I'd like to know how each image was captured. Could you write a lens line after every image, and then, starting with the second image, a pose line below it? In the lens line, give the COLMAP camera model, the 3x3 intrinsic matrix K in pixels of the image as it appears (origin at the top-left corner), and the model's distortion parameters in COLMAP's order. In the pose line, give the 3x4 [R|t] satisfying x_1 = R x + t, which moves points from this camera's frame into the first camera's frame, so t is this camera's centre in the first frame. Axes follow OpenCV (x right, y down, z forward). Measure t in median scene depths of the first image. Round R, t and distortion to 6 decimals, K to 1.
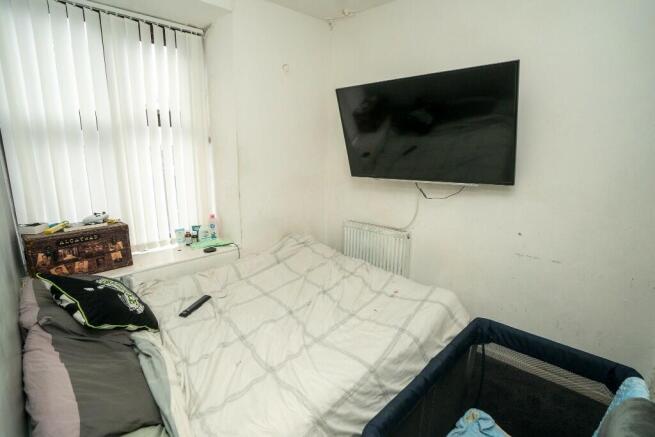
lens RADIAL K [[331.3, 0, 327.5], [0, 331.3, 218.5], [0, 0, 1]] dist [-0.002029, -0.000209]
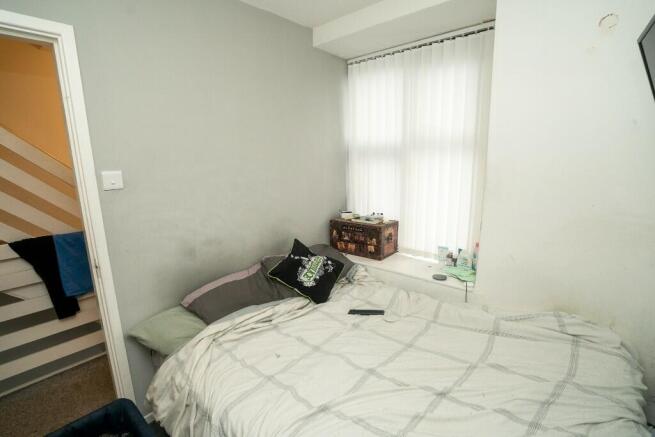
lens RADIAL K [[331.3, 0, 327.5], [0, 331.3, 218.5], [0, 0, 1]] dist [-0.002029, -0.000209]
pose [[0.067110, 0.195955, -0.978314, 0.552906], [-0.189773, 0.965132, 0.180296, -0.190344], [0.979532, 0.173558, 0.101957, 0.668935]]
